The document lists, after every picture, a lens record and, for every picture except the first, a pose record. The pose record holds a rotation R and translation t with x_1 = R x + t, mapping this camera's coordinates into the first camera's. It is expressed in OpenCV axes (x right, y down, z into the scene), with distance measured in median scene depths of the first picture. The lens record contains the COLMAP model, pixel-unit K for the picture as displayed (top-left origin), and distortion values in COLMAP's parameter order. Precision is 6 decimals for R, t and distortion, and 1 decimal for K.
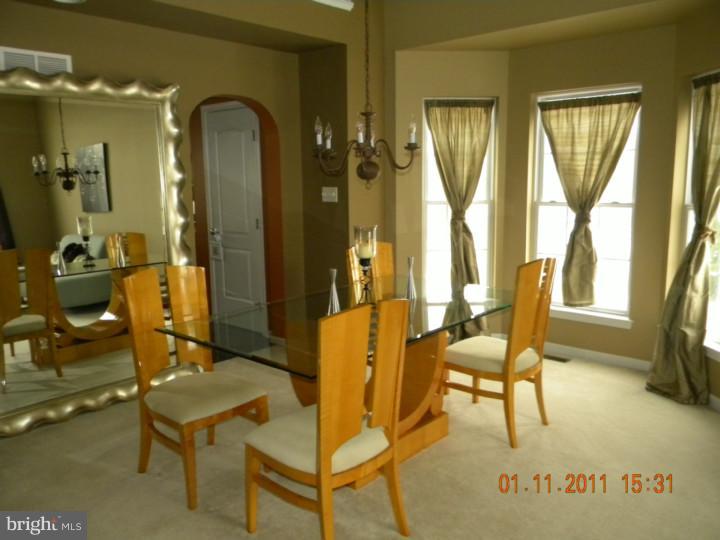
lens RADIAL K [[587.3, 0, 360.0], [0, 587.3, 270.0], [0, 0, 1]] dist [0.032702, -0.069147]
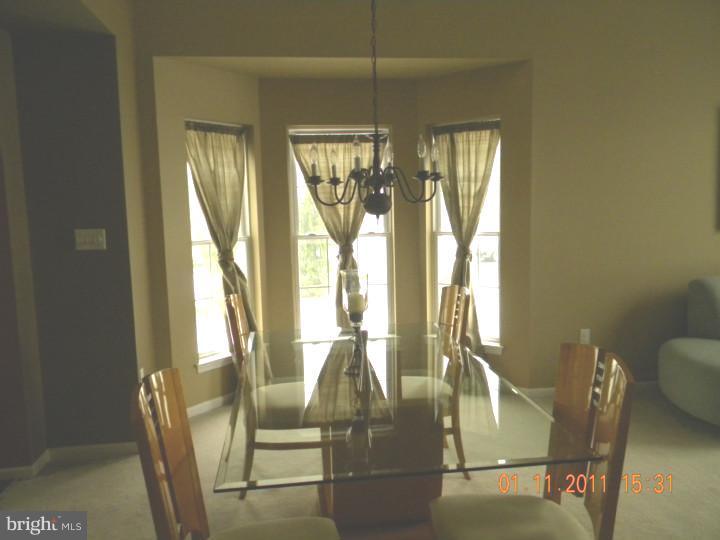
lens RADIAL K [[587.3, 0, 360.0], [0, 587.3, 270.0], [0, 0, 1]] dist [0.032702, -0.069147]
pose [[0.638422, -0.092630, 0.764093, -0.390445], [0.140934, 0.990016, 0.002264, -0.048636], [-0.756674, 0.106241, 0.645103, 0.306512]]
